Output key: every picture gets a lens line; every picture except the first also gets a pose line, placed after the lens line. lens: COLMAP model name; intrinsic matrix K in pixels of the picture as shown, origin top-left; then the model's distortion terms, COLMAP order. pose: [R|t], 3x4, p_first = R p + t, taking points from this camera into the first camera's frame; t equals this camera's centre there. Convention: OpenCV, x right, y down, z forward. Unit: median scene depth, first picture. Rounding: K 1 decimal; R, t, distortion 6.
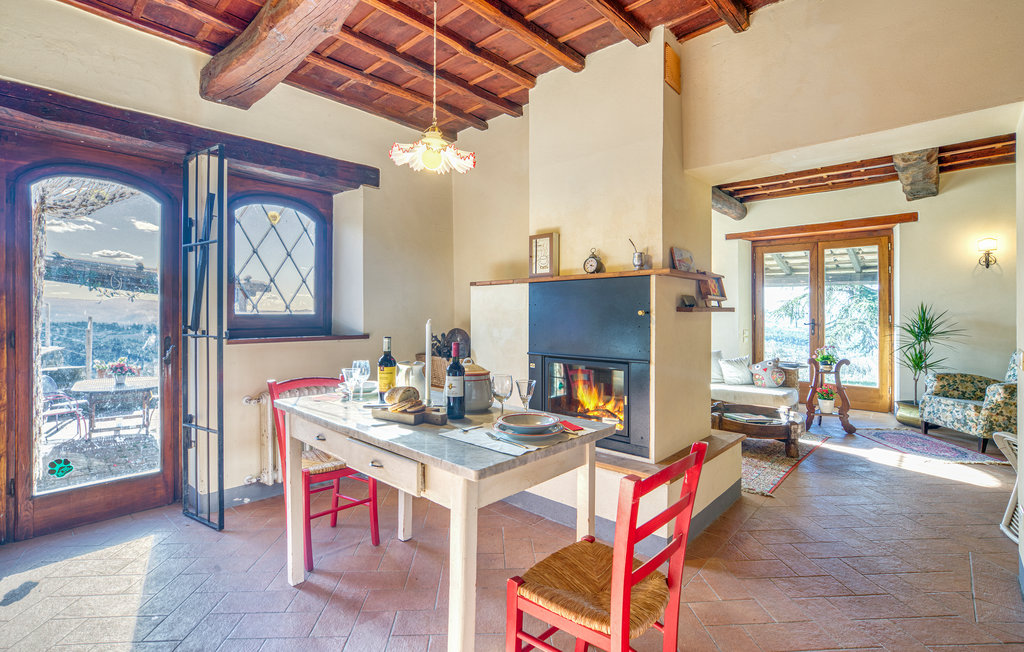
lens RADIAL K [[467.7, 0, 512.3], [0, 467.7, 317.3], [0, 0, 1]] dist [-0.005916, 0.001707]
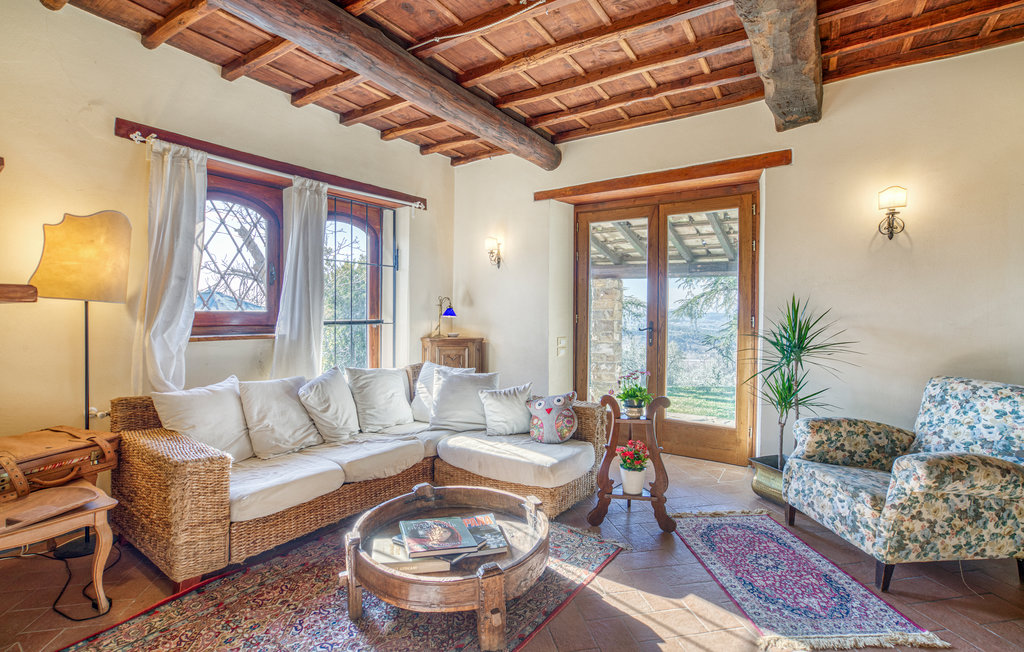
lens RADIAL K [[467.7, 0, 518.1], [0, 467.7, 327.6], [0, 0, 1]] dist [-0.005916, 0.001707]
pose [[0.988061, -0.000380, 0.154064, 0.403353], [-0.003617, 0.999664, 0.025657, -0.004741], [-0.154022, -0.025907, 0.987728, 0.425207]]
